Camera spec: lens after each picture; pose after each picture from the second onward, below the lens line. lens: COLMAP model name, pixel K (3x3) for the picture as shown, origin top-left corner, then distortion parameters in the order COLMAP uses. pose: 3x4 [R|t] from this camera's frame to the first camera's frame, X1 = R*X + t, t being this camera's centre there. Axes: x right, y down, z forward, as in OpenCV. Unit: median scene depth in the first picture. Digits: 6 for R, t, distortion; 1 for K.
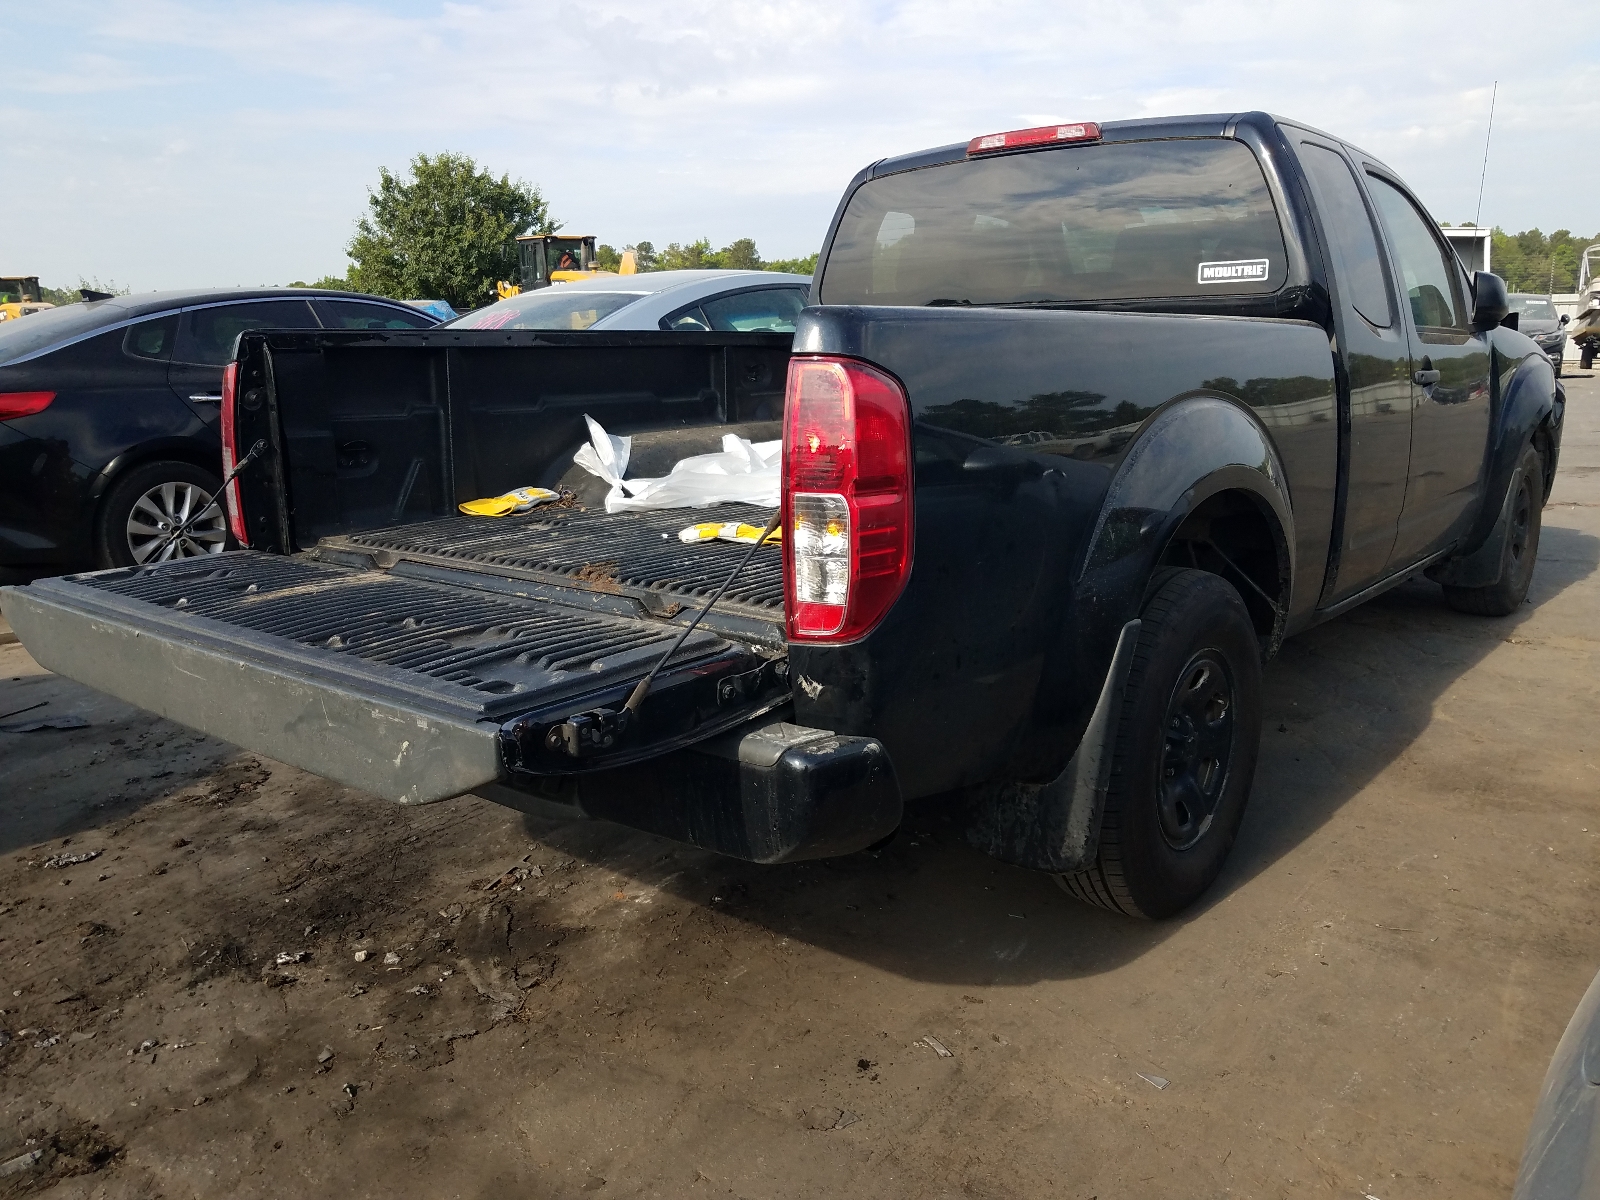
lens RADIAL K [[1236.5, 0, 800.5], [0, 1236.5, 591.7], [0, 0, 1]] dist [0.017224, -0.003395]
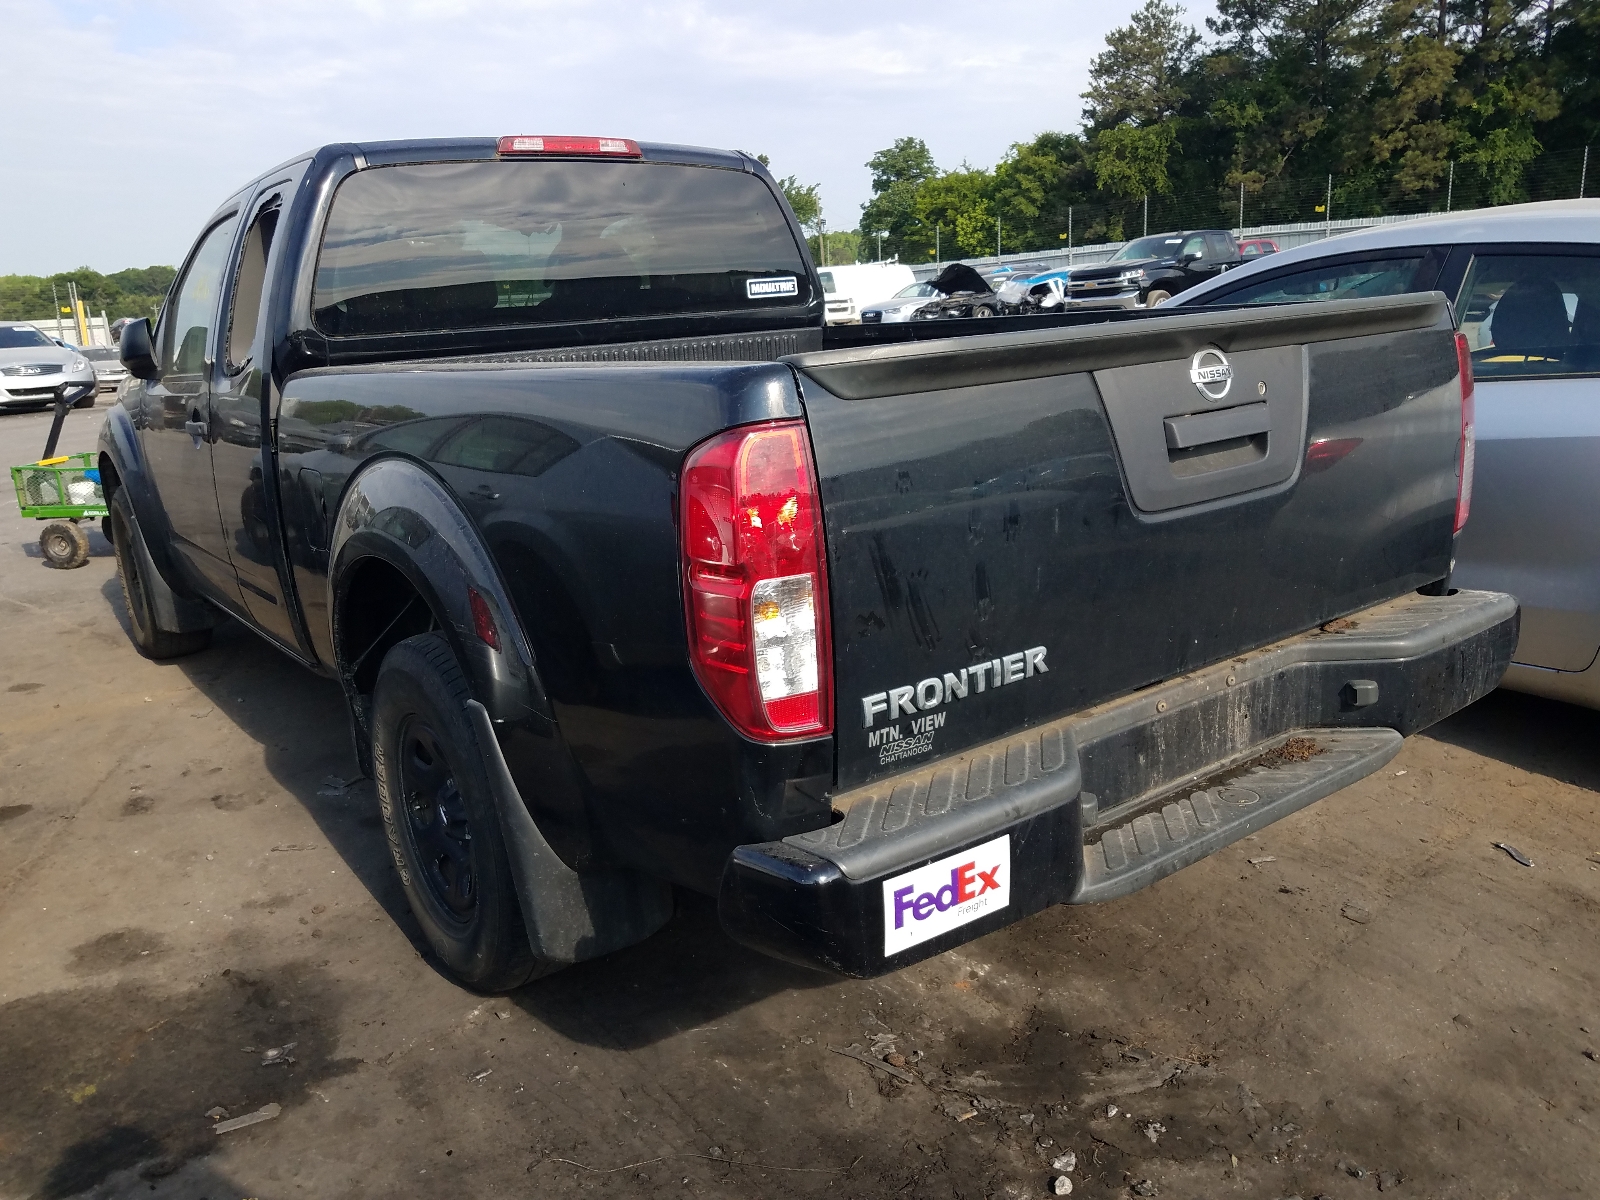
lens RADIAL K [[1236.5, 0, 795.6], [0, 1236.5, 606.3], [0, 0, 1]] dist [0.017224, -0.003395]
pose [[0.253267, -0.225508, 0.940746, -0.815575], [0.258776, 0.952806, 0.158731, -0.152649], [-0.932143, 0.203241, 0.299670, 0.696945]]
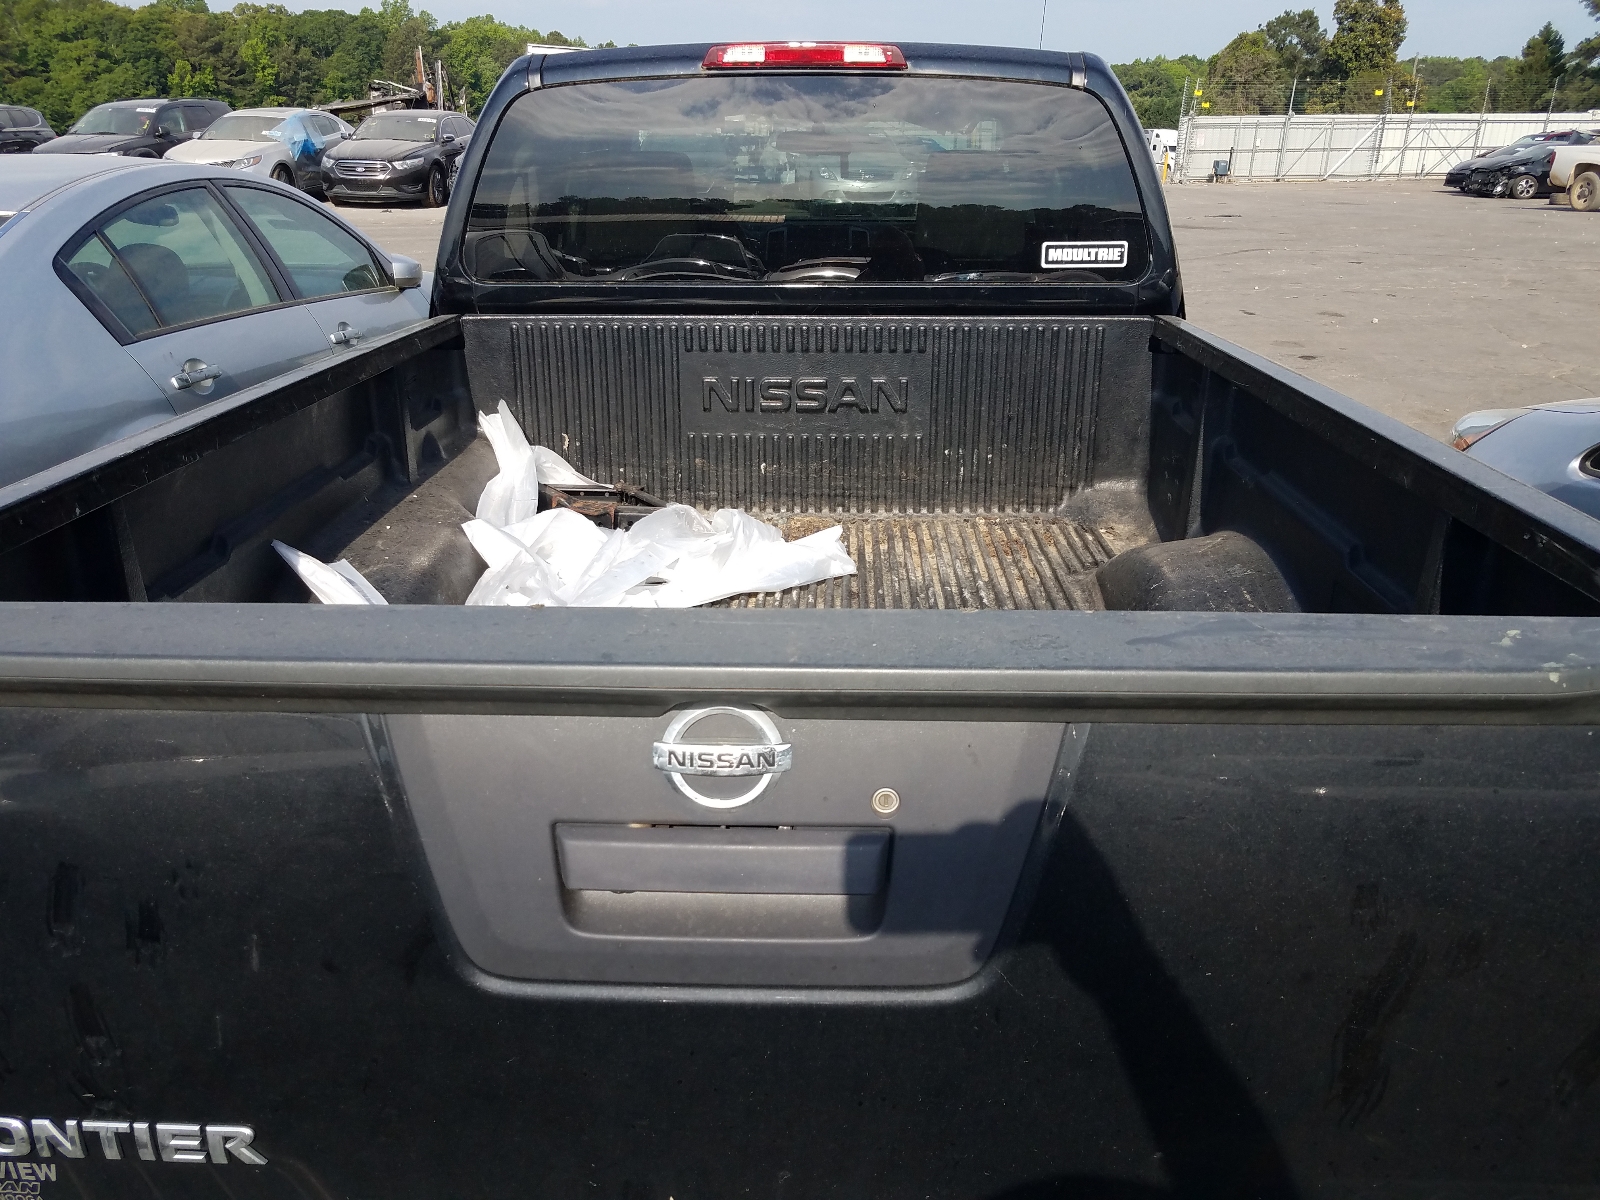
lens RADIAL K [[1236.5, 0, 803.8], [0, 1236.5, 605.7], [0, 0, 1]] dist [0.017224, -0.003395]
pose [[0.797392, -0.191274, 0.572346, -0.327776], [0.107818, 0.978334, 0.176741, -0.196099], [-0.593752, -0.079222, 0.800739, 0.428358]]
